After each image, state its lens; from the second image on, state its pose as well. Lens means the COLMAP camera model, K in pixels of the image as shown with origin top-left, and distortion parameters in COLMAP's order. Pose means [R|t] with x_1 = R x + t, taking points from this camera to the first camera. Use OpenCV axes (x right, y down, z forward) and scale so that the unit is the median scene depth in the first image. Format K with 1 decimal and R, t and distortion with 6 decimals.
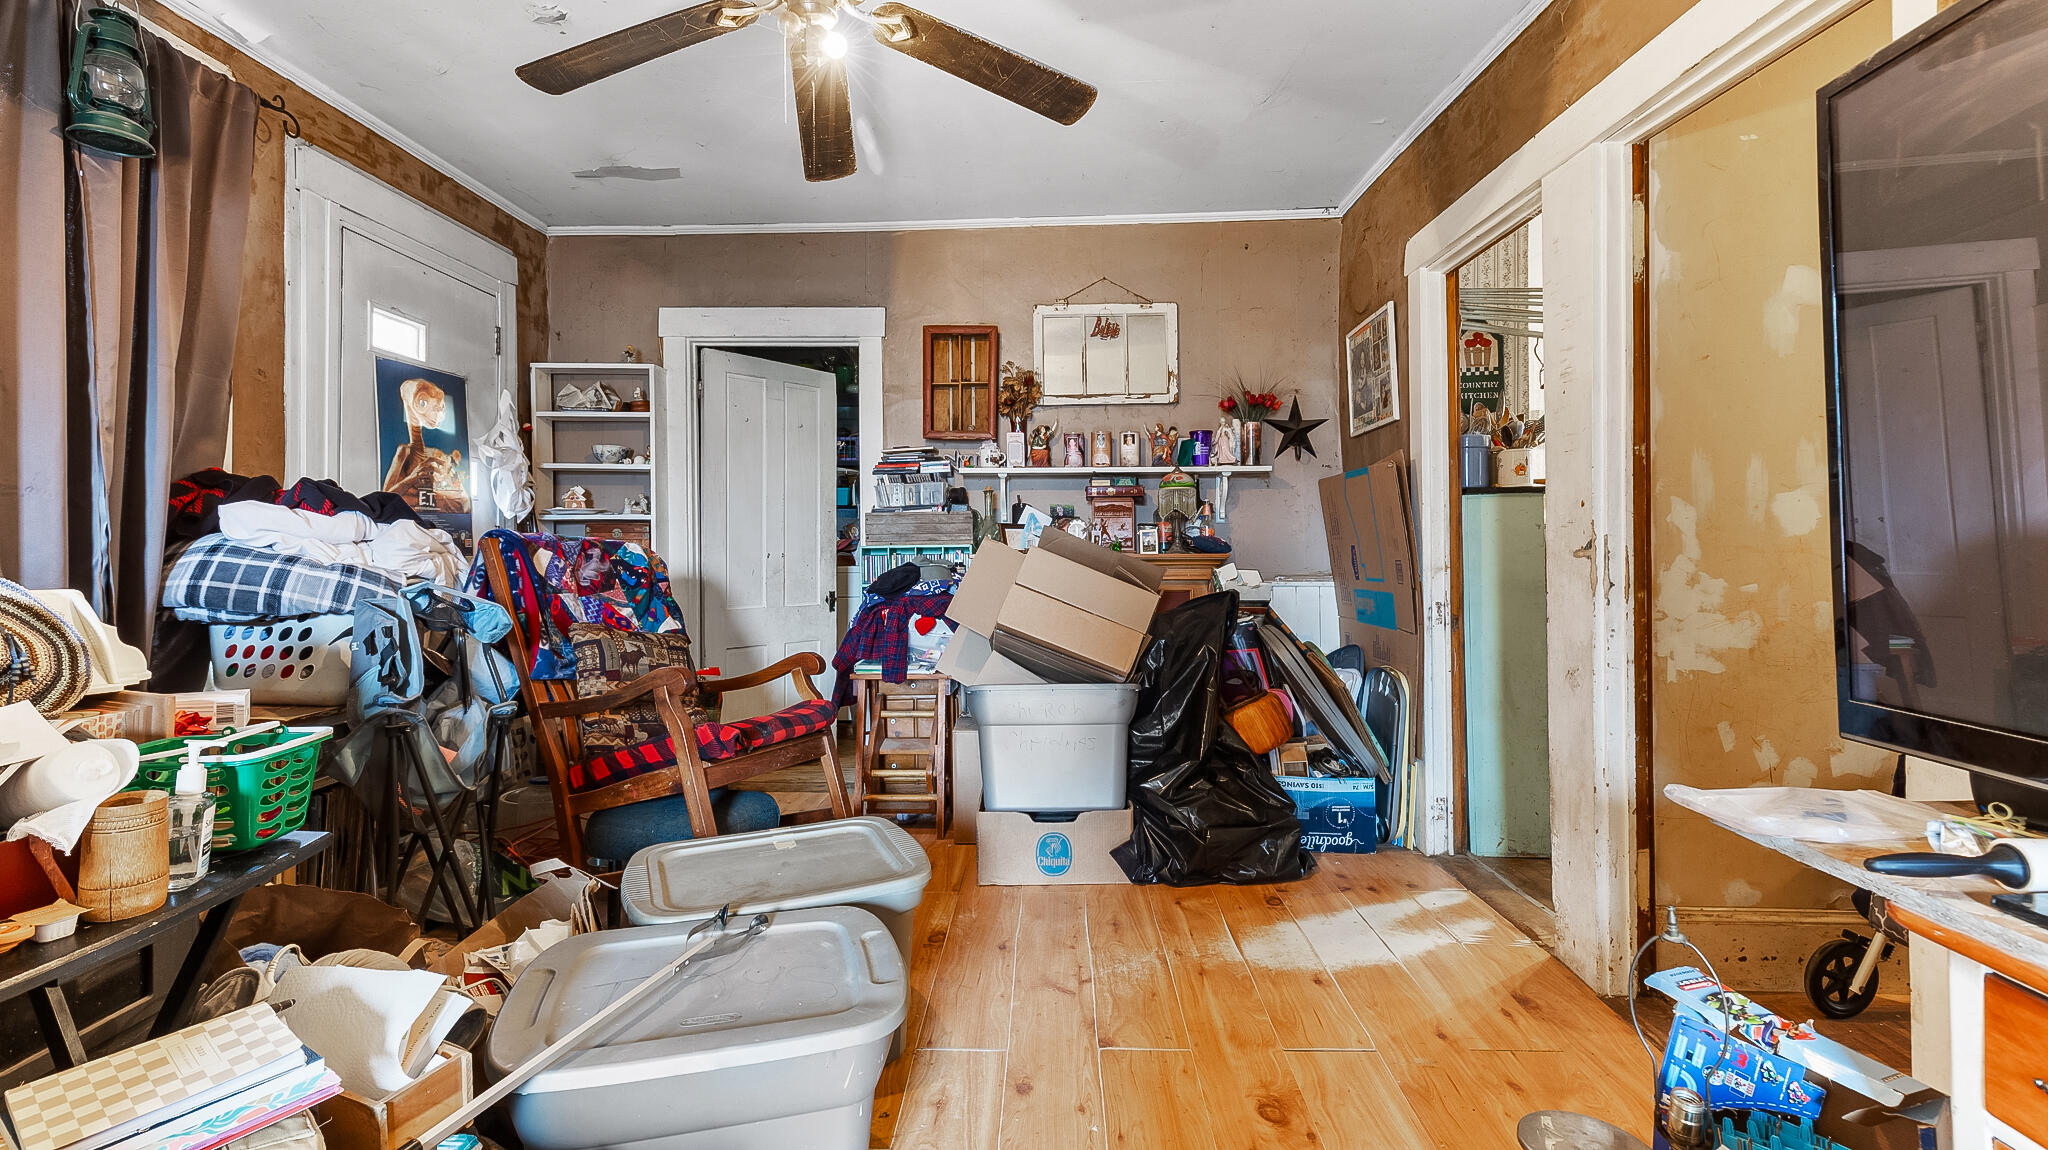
lens RADIAL K [[953.9, 0, 1016.8], [0, 953.9, 483.9], [0, 0, 1]] dist [0.002676, -0.002062]
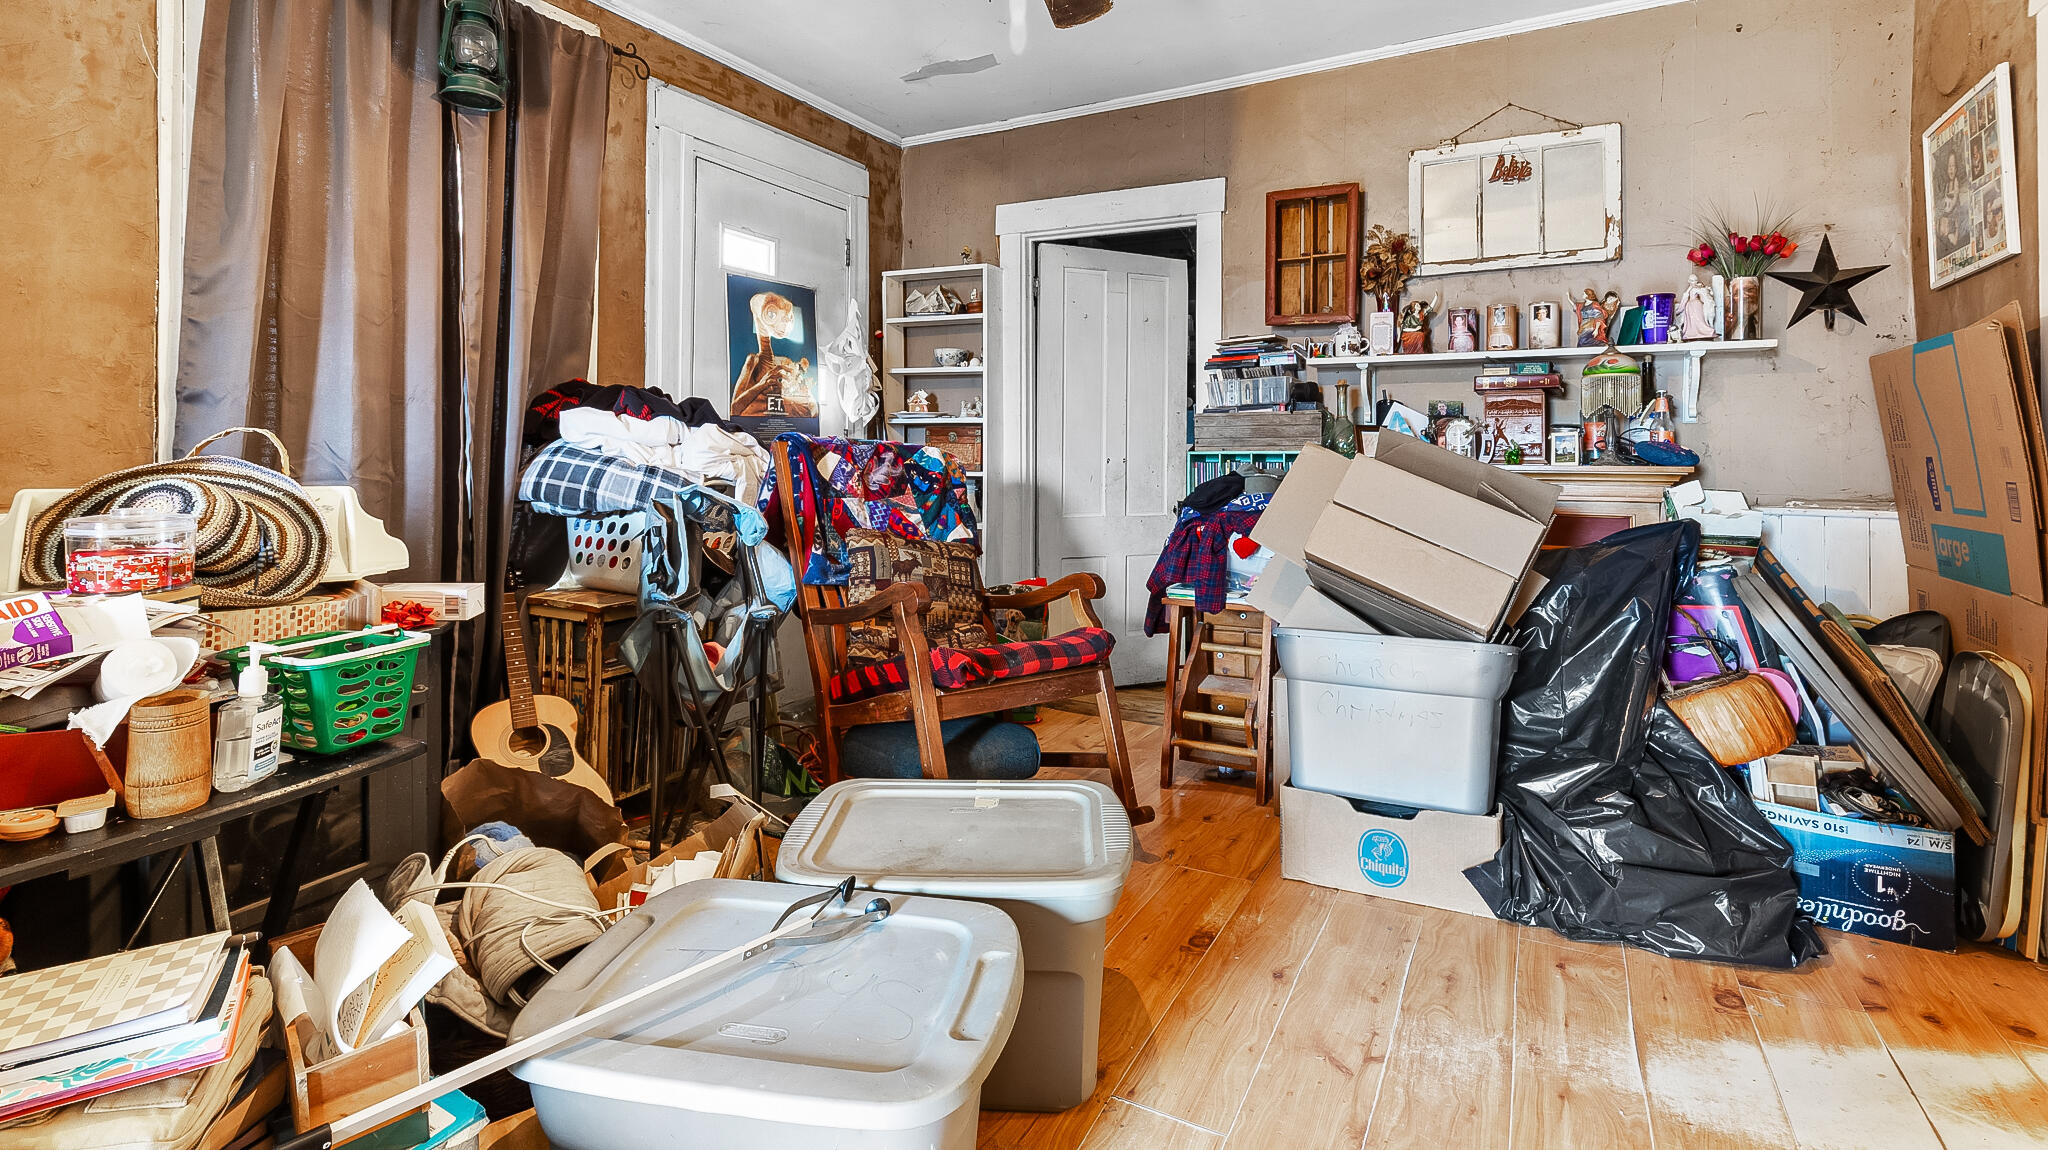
lens RADIAL K [[959.0, 0, 1023.0], [0, 959.0, 410.4], [0, 0, 1]] dist [-0.000106, -0.000640]
pose [[0.891527, -0.011287, -0.452828, 0.122849], [0.022306, 0.999571, 0.019002, 0.008923], [0.452419, -0.027041, 0.891396, 0.181137]]
